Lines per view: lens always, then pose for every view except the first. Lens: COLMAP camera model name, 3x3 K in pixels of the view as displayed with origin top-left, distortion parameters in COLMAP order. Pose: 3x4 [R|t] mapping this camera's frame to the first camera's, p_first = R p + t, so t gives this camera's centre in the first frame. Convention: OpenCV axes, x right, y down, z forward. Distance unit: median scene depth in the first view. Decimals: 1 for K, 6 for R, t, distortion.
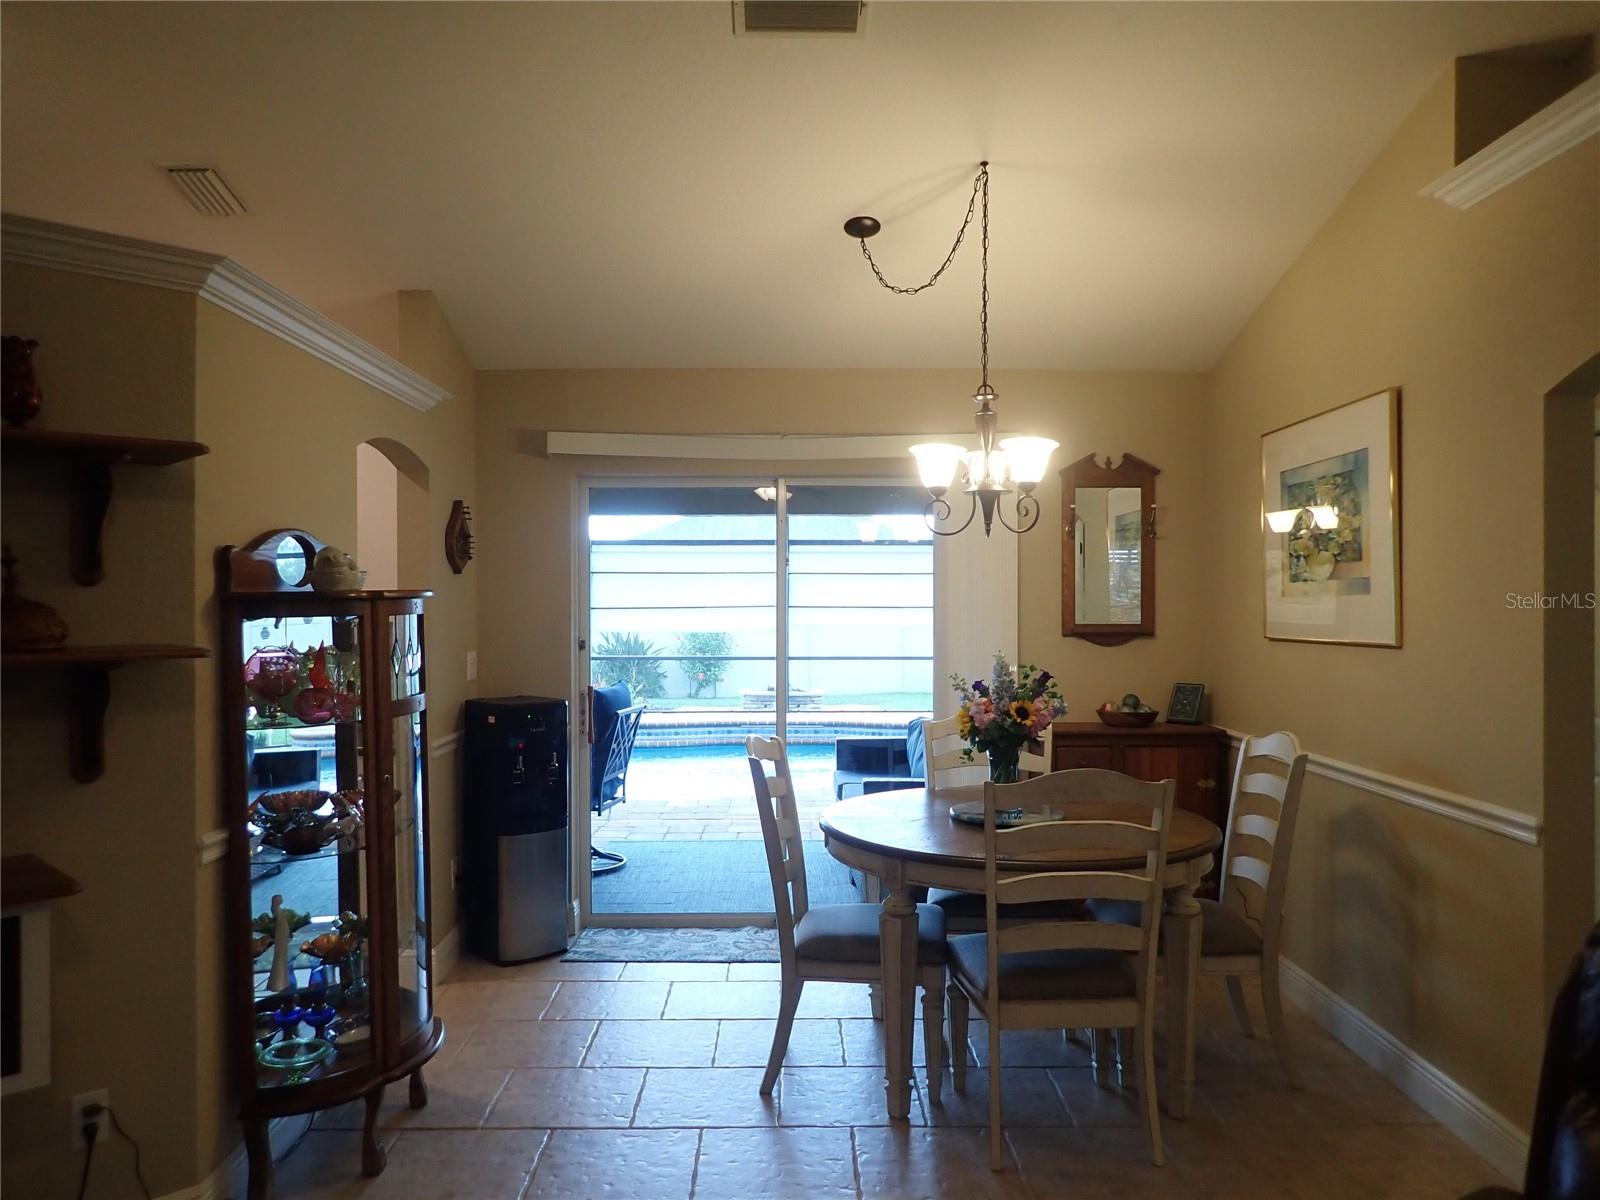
lens RADIAL K [[1193.0, 0, 799.1], [0, 1193.0, 604.8], [0, 0, 1]] dist [0.000506, -0.000117]
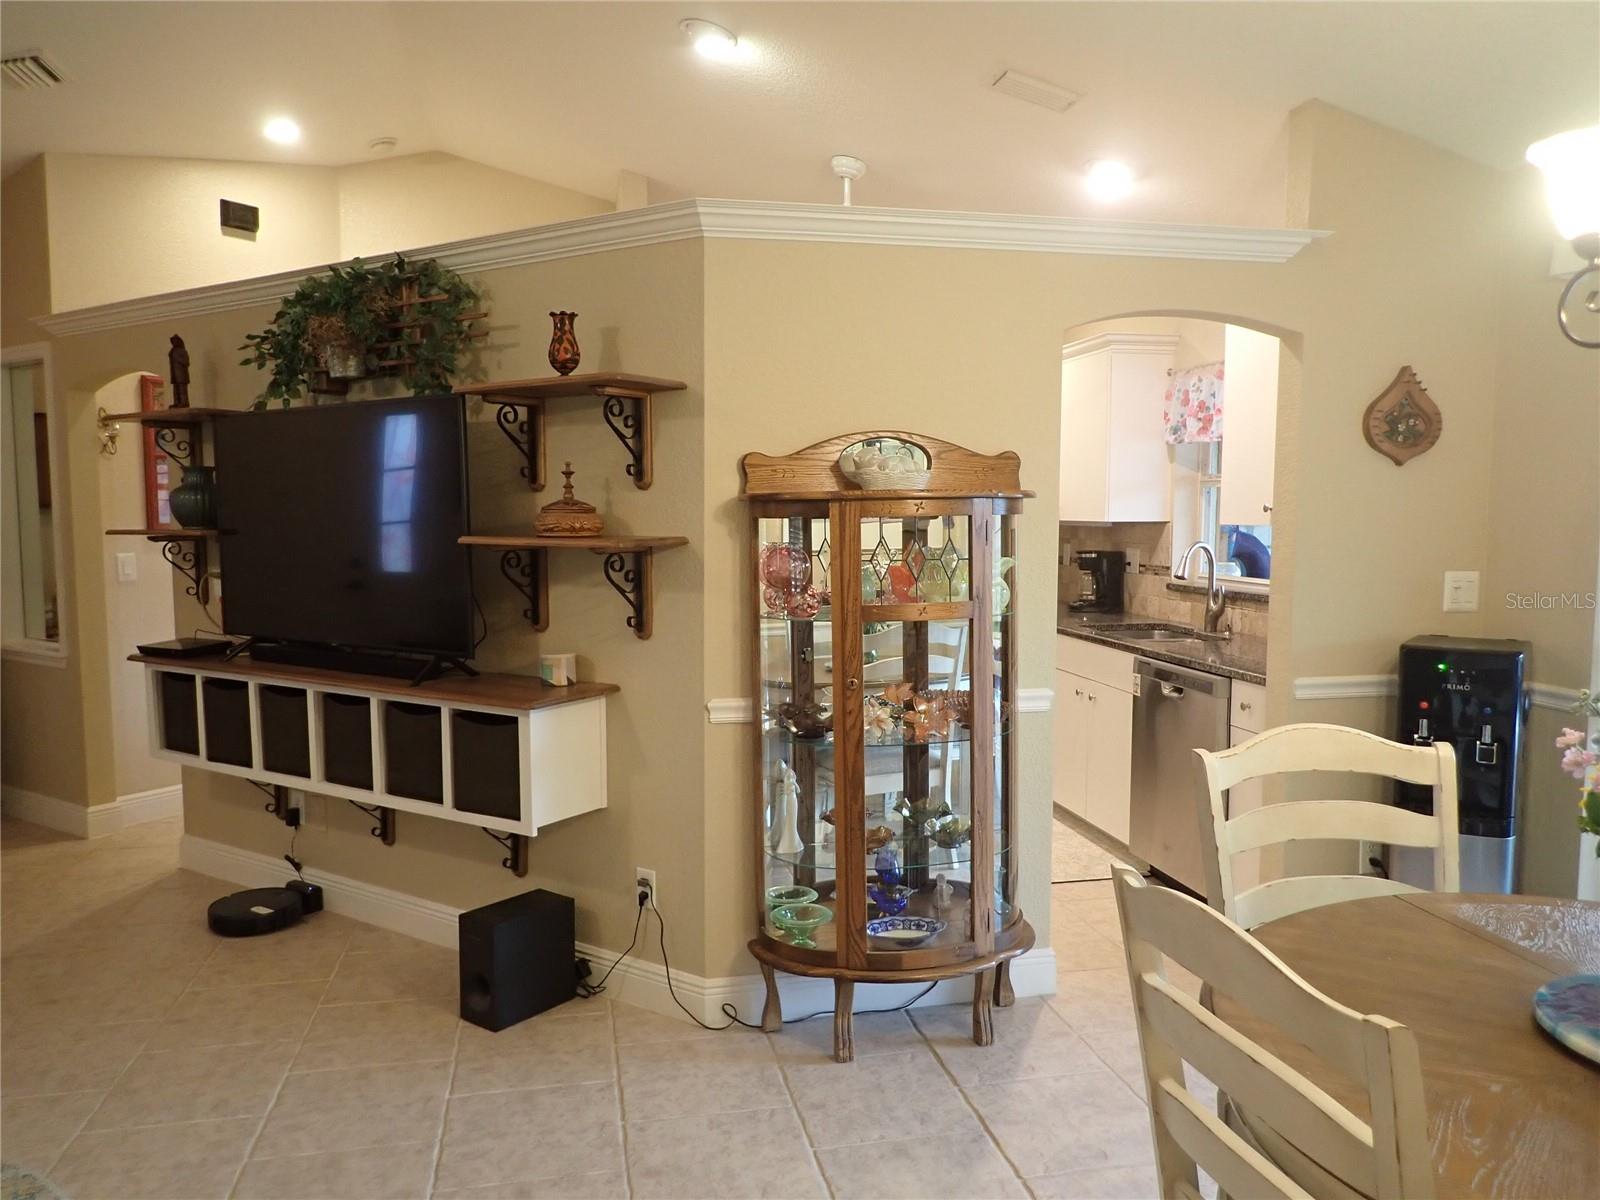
lens RADIAL K [[1193.0, 0, 799.2], [0, 1193.0, 602.0], [0, 0, 1]] dist [0.000506, -0.000117]
pose [[0.175511, 0.080318, -0.981196, 0.725449], [-0.003157, 0.996707, 0.081023, 0.001264], [0.984472, -0.011122, 0.175186, 0.915792]]
